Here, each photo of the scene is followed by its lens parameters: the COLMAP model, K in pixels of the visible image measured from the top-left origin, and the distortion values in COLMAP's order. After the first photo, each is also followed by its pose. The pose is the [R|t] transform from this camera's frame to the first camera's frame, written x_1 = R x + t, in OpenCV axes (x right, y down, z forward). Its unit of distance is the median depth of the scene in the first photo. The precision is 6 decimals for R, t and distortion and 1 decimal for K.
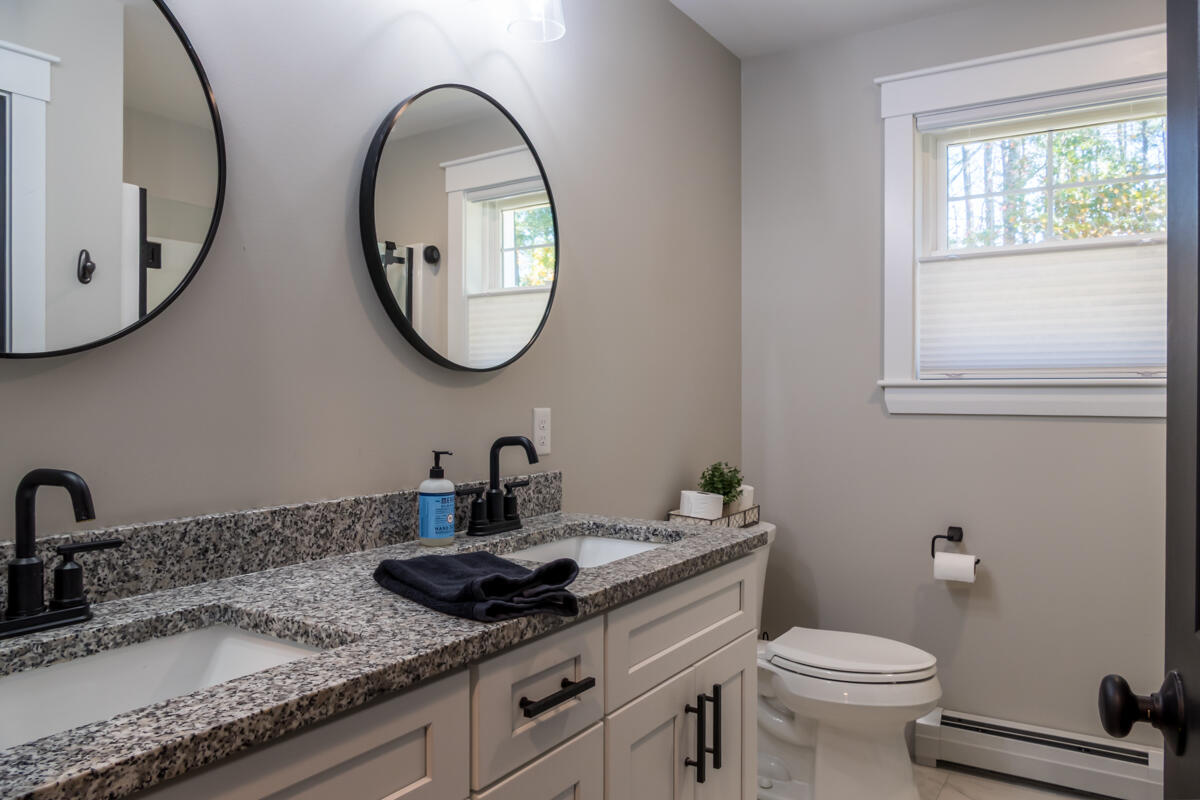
lens RADIAL K [[850.2, 0, 600.8], [0, 850.2, 395.5], [0, 0, 1]] dist [-0.023661, 0.001083]
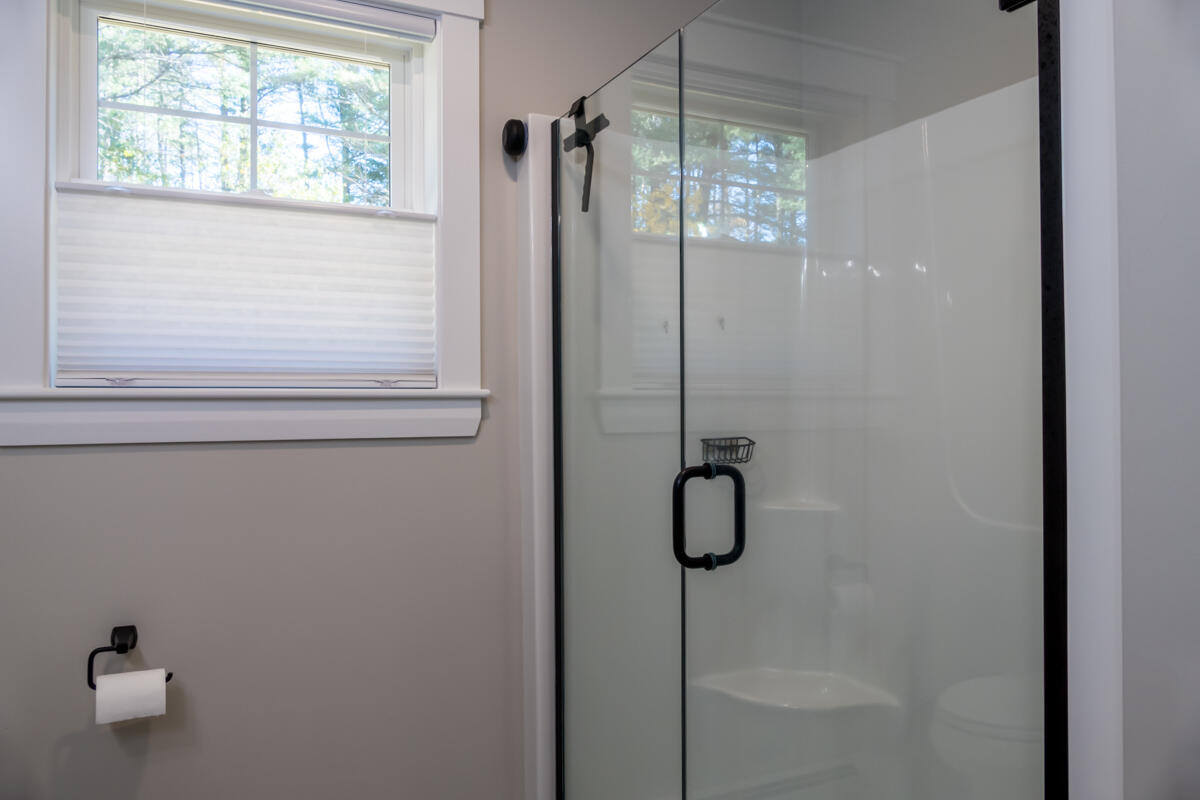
lens RADIAL K [[850.2, 0, 603.4], [0, 850.2, 396.6], [0, 0, 1]] dist [-0.023661, 0.001083]
pose [[0.482957, 0.008365, 0.875604, 0.049578], [0.019459, 0.999605, -0.020283, 0.006947], [-0.875428, 0.026834, 0.482603, 0.396862]]
